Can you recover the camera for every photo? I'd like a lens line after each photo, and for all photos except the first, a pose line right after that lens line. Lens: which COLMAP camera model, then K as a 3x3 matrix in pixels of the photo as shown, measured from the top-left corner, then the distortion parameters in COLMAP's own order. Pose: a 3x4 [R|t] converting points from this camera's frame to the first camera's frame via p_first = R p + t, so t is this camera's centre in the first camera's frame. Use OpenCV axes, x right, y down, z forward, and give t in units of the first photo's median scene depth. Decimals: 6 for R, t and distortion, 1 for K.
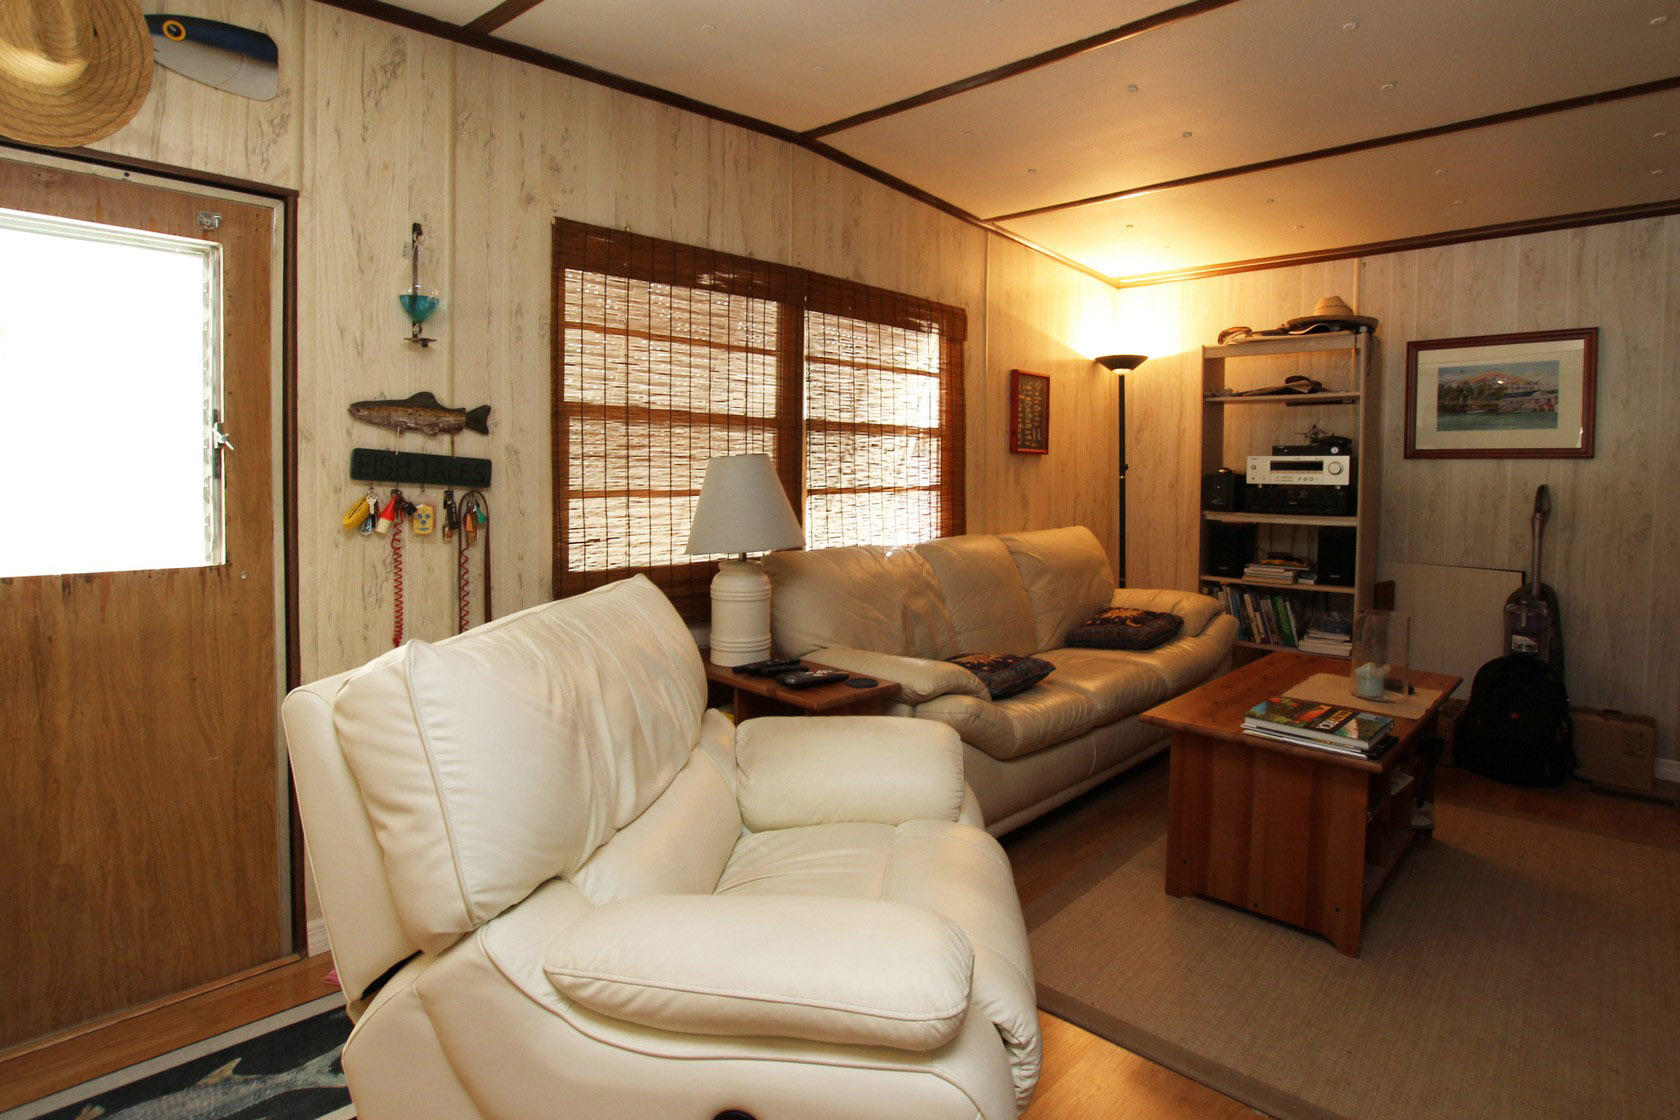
lens RADIAL K [[896.5, 0, 864.9], [0, 896.5, 496.4], [0, 0, 1]] dist [-0.019377, 0.001593]
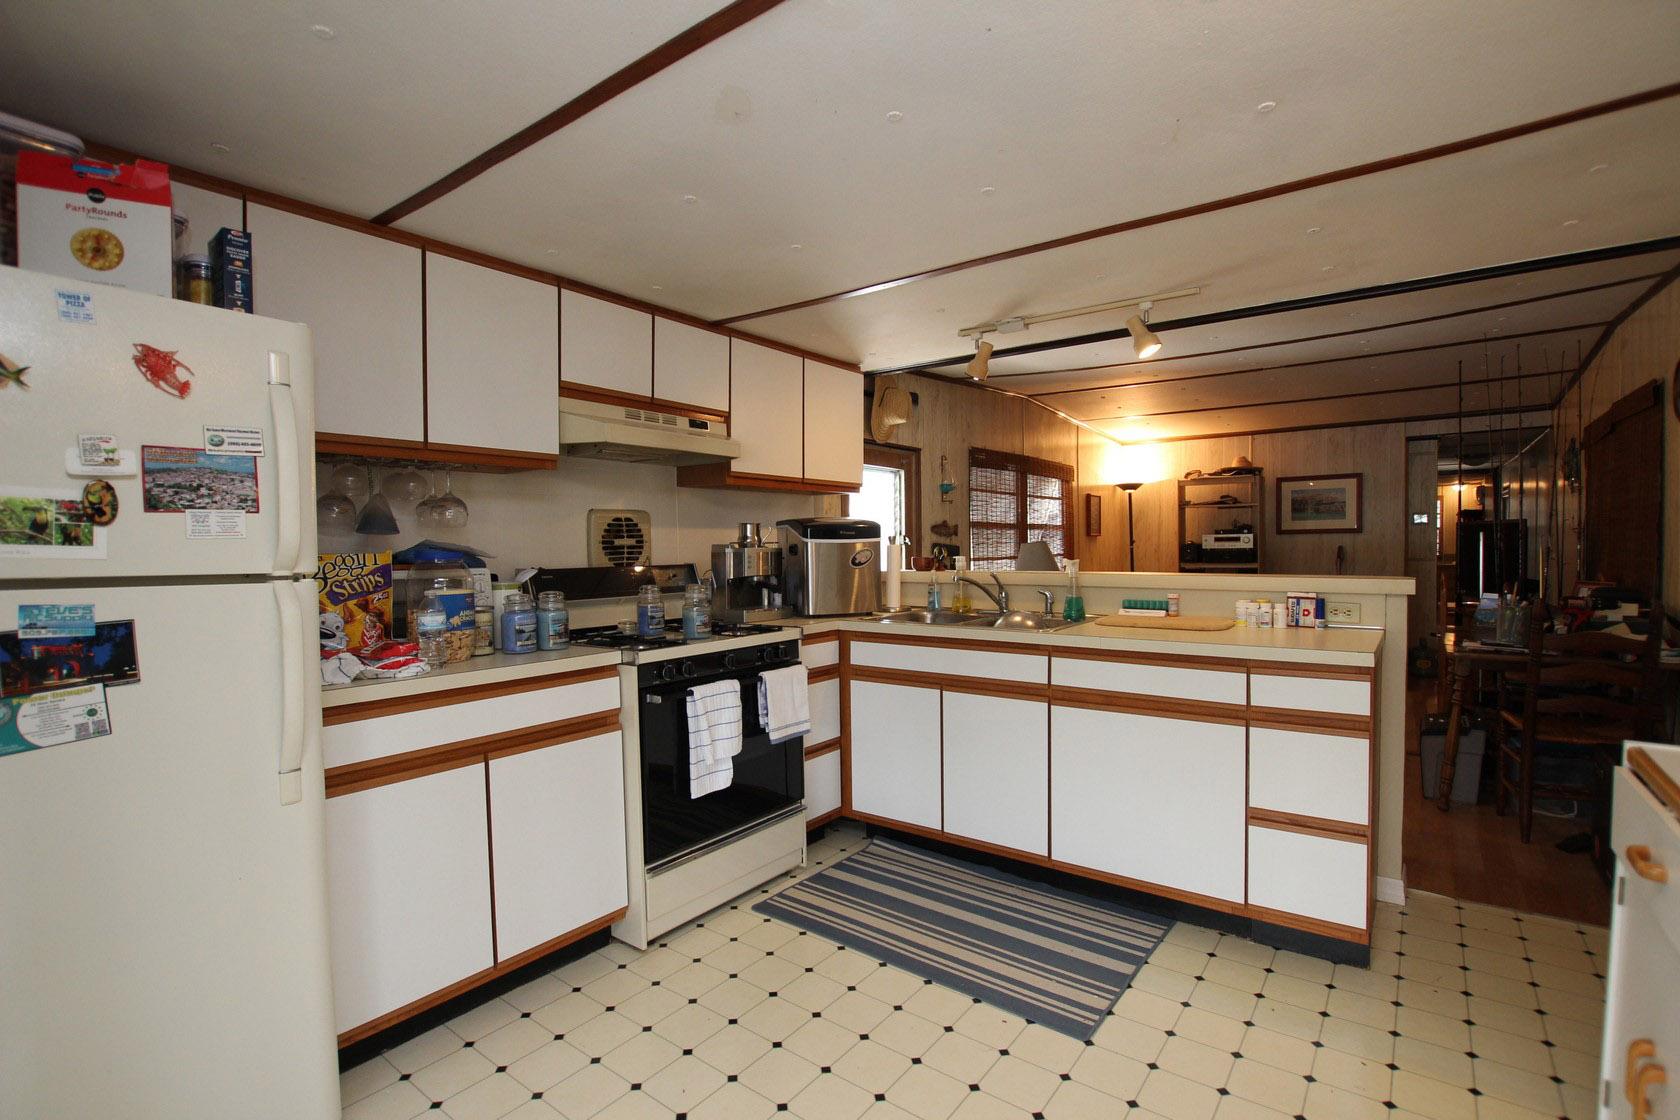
lens RADIAL K [[774.2, 0, 840.8], [0, 774.2, 566.2], [0, 0, 1]] dist [-0.029579, 0.000980]
pose [[0.995276, -0.027218, 0.093191, -0.597911], [0.027403, 0.999624, -0.000707, 0.004982], [-0.093137, 0.003257, 0.995648, -0.712627]]
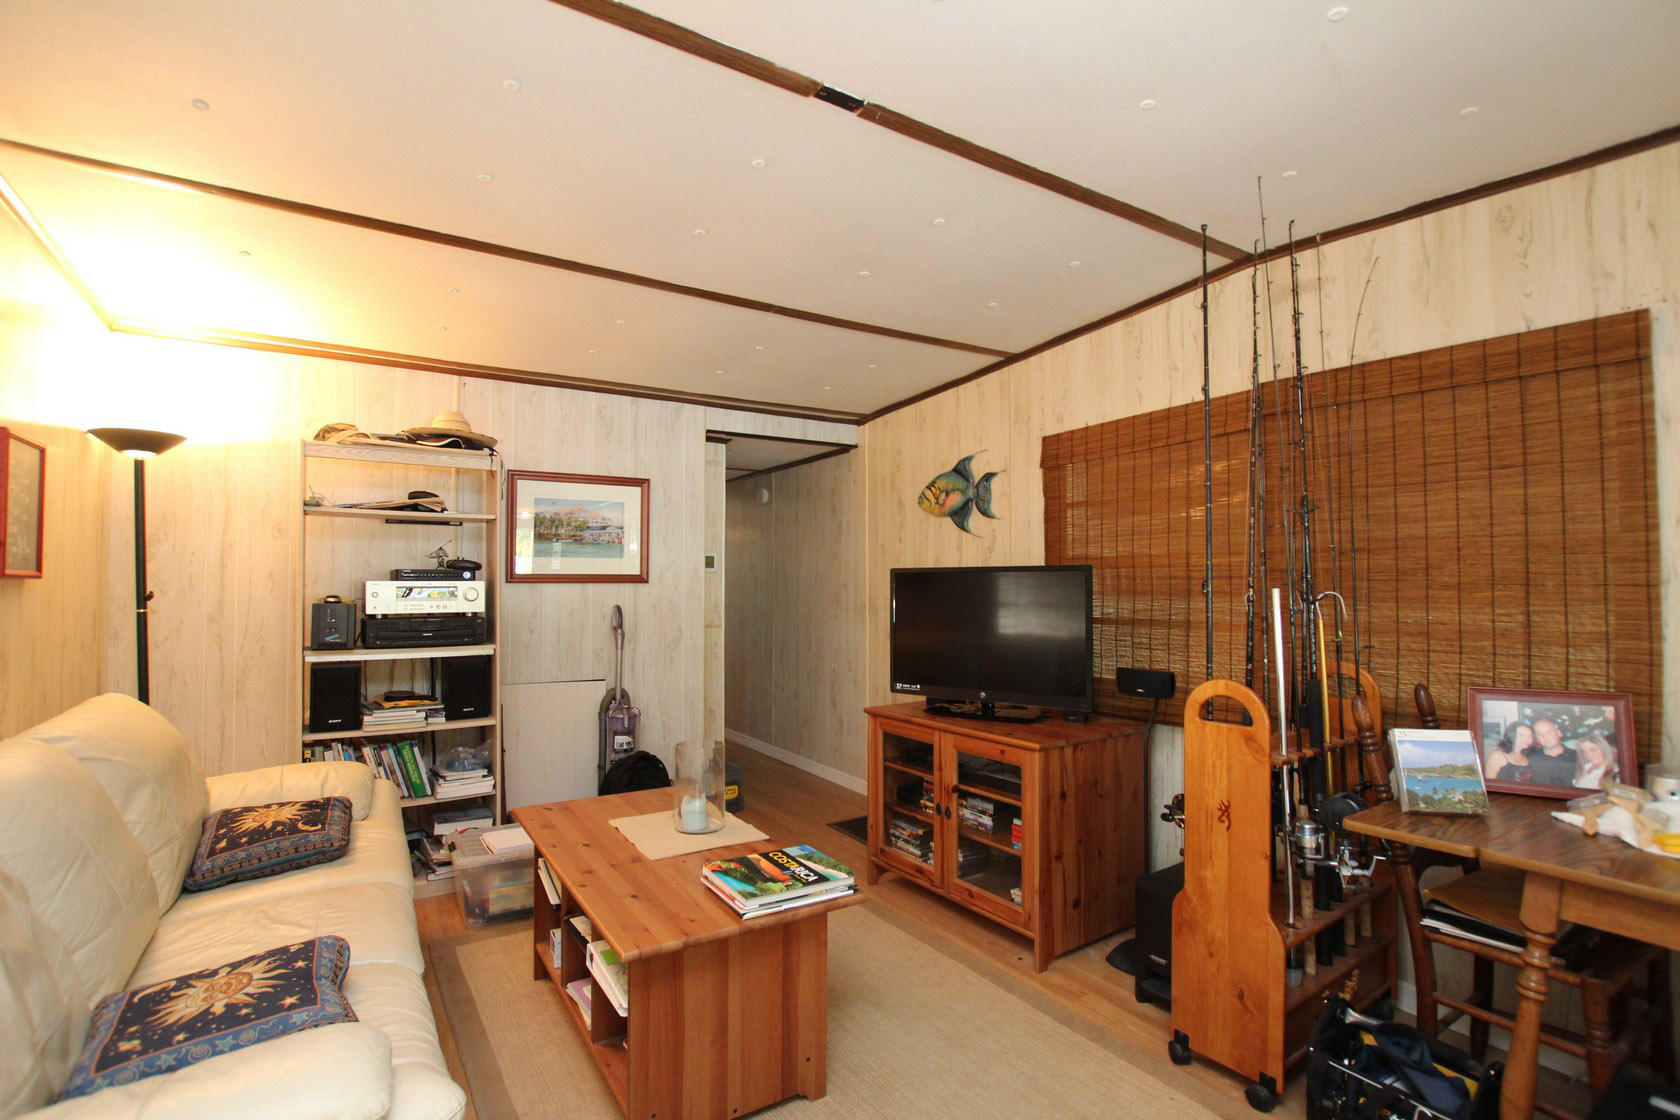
lens RADIAL K [[783.4, 0, 837.4], [0, 783.4, 574.9], [0, 0, 1]] dist [-0.017744, -0.000371]
pose [[0.268934, 0.002093, 0.963156, -0.164179], [0.031041, 0.999459, -0.010839, -0.032203], [-0.962658, 0.032813, 0.268724, 0.418545]]
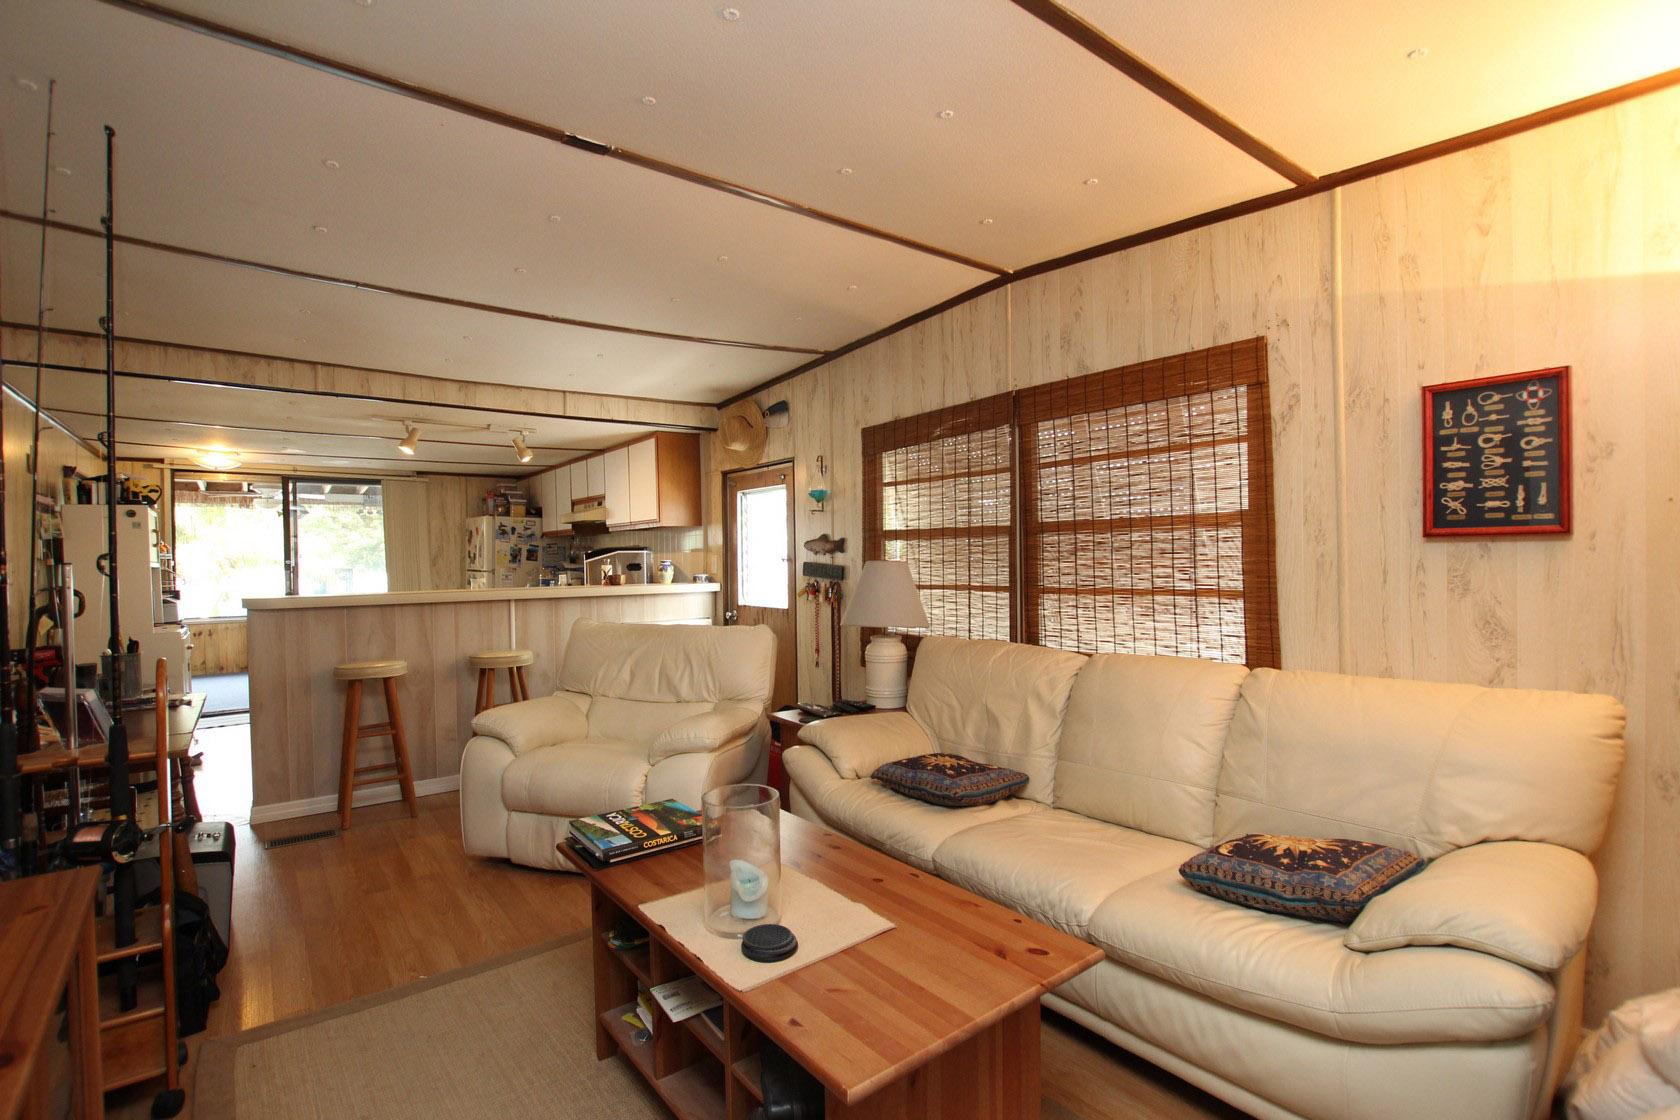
lens RADIAL K [[774.2, 0, 838.3], [0, 774.2, 561.3], [0, 0, 1]] dist [-0.029579, 0.000980]
pose [[-0.174115, -0.006922, -0.984701, 0.770455], [-0.017274, 0.999843, -0.003974, -0.027716], [0.984574, 0.016318, -0.174207, 0.803371]]
